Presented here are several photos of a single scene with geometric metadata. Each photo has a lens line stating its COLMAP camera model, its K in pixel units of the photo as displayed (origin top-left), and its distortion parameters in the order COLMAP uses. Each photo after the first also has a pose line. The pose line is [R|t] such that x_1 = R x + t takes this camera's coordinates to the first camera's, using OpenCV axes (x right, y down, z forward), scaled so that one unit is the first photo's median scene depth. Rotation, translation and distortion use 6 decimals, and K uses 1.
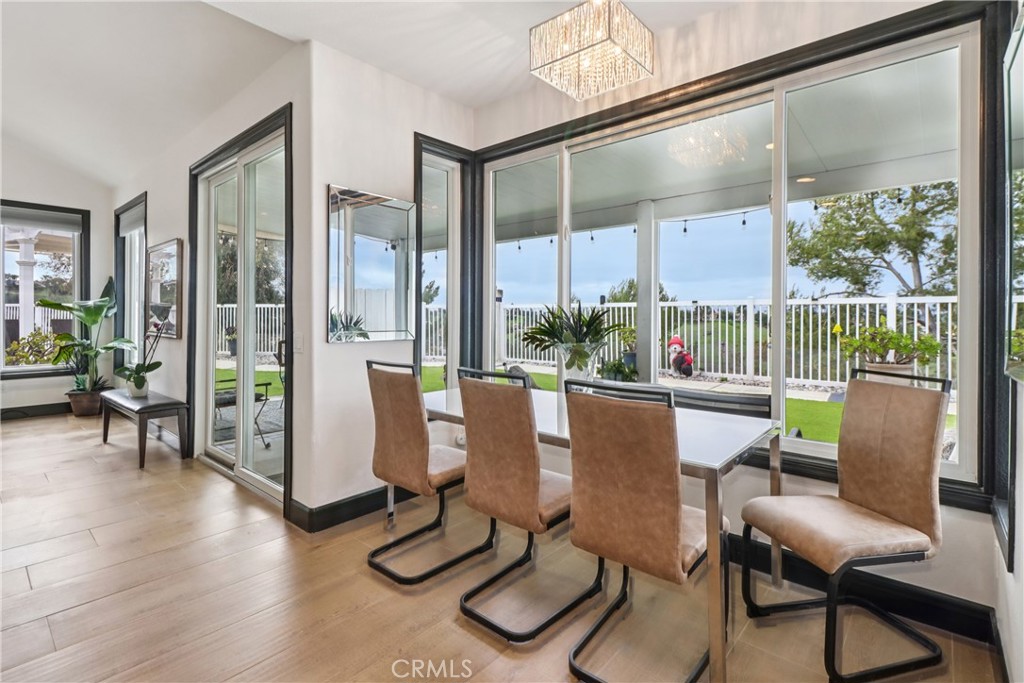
lens RADIAL K [[476.8, 0, 517.4], [0, 476.8, 319.6], [0, 0, 1]] dist [0.020325, -0.011646]
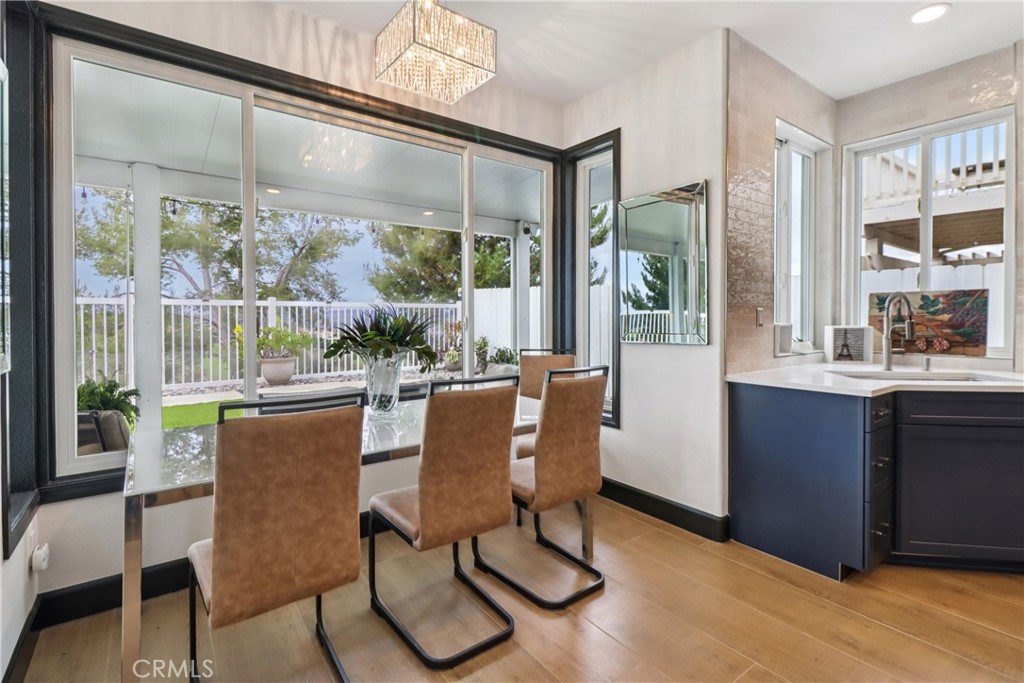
lens RADIAL K [[476.8, 0, 517.4], [0, 476.8, 319.6], [0, 0, 1]] dist [0.020325, -0.011646]
pose [[0.200469, -0.009295, 0.979656, -0.309055], [0.011800, 0.999905, 0.007073, -0.002369], [-0.979629, 0.010142, 0.200560, 0.241820]]
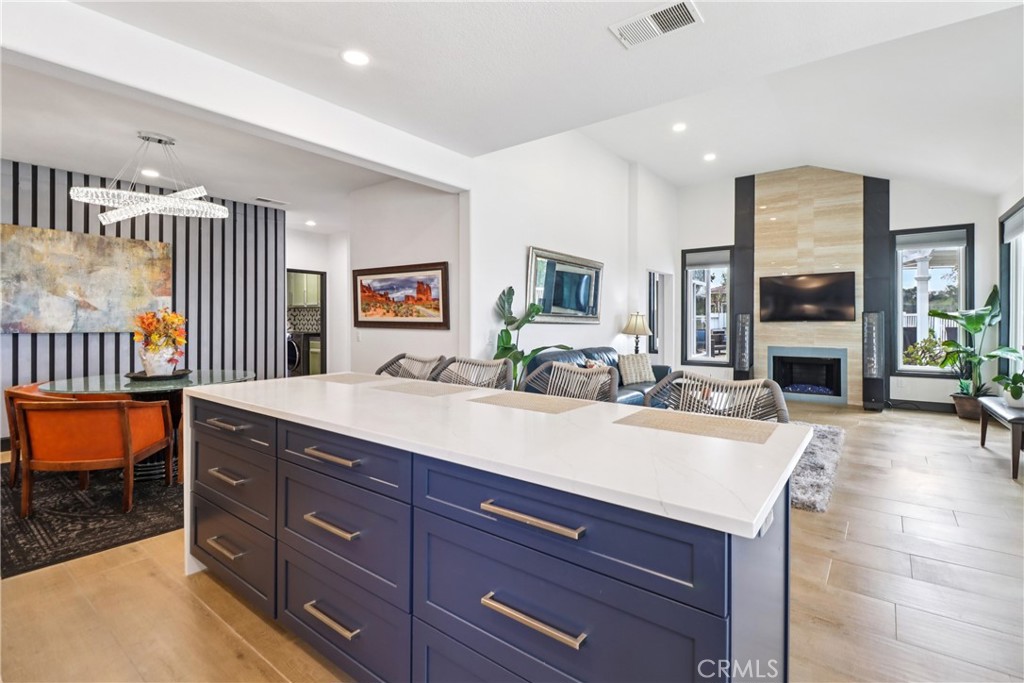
lens RADIAL K [[476.8, 0, 517.4], [0, 476.8, 319.6], [0, 0, 1]] dist [0.020325, -0.011646]
pose [[0.062644, -0.007878, -0.998005, 0.091388], [-0.009277, 0.999921, -0.008475, 0.000153], [0.997993, 0.009789, 0.062566, -0.053931]]
